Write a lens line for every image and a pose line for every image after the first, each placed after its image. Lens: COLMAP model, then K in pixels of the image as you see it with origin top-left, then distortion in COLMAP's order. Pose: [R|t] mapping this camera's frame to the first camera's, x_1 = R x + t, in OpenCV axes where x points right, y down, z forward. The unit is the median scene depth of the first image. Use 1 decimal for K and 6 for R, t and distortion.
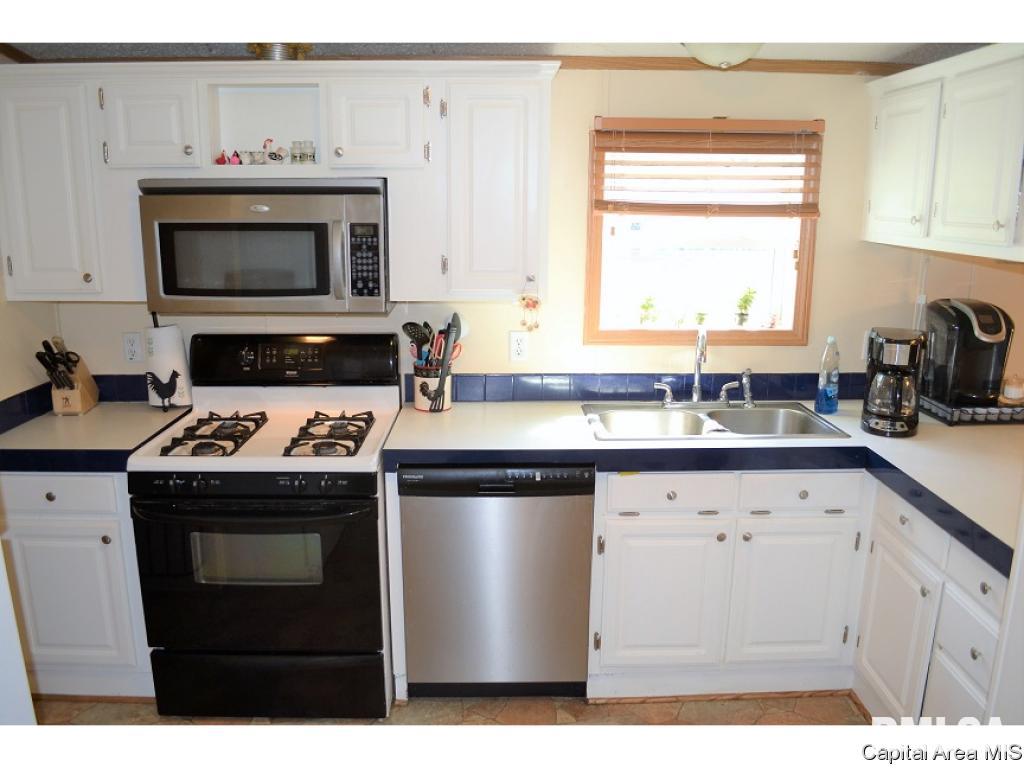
lens RADIAL K [[849.7, 0, 512.0], [0, 849.7, 384.0], [0, 0, 1]] dist [-0.000164, 0.000774]
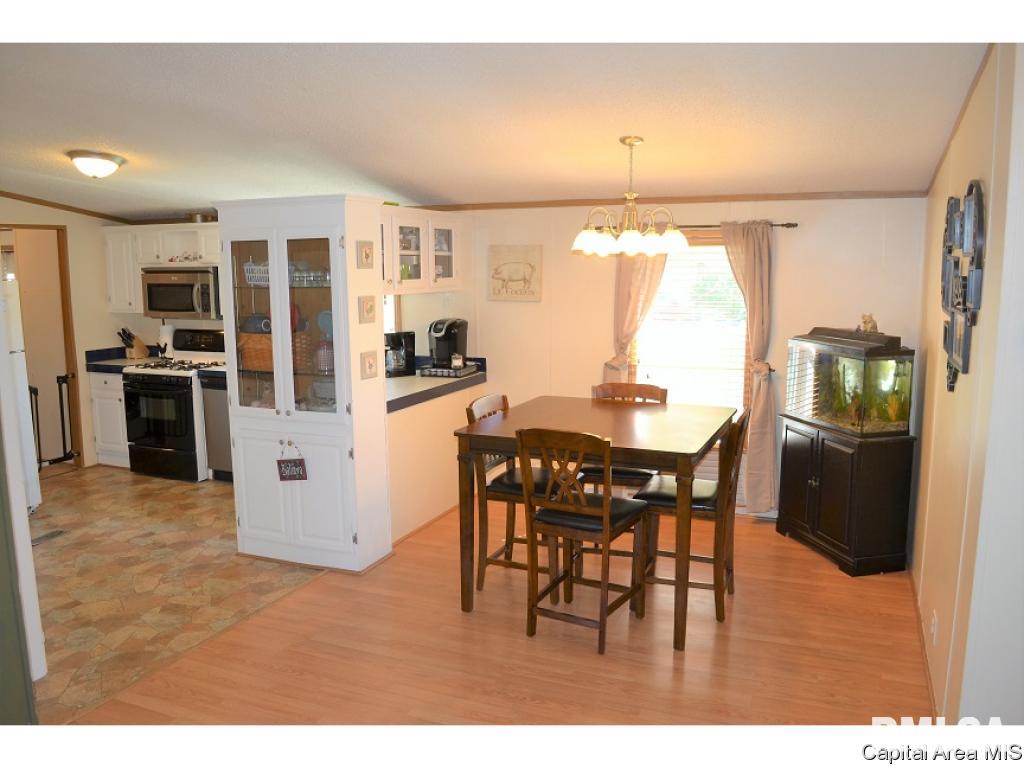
lens RADIAL K [[813.9, 0, 512.0], [0, 813.9, 384.0], [0, 0, 1]] dist [-0.000539, -0.000696]
pose [[0.917313, 0.056519, -0.394134, 1.638628], [-0.085286, 0.994790, -0.055841, 0.167553], [0.388925, 0.084838, 0.917355, -0.863749]]
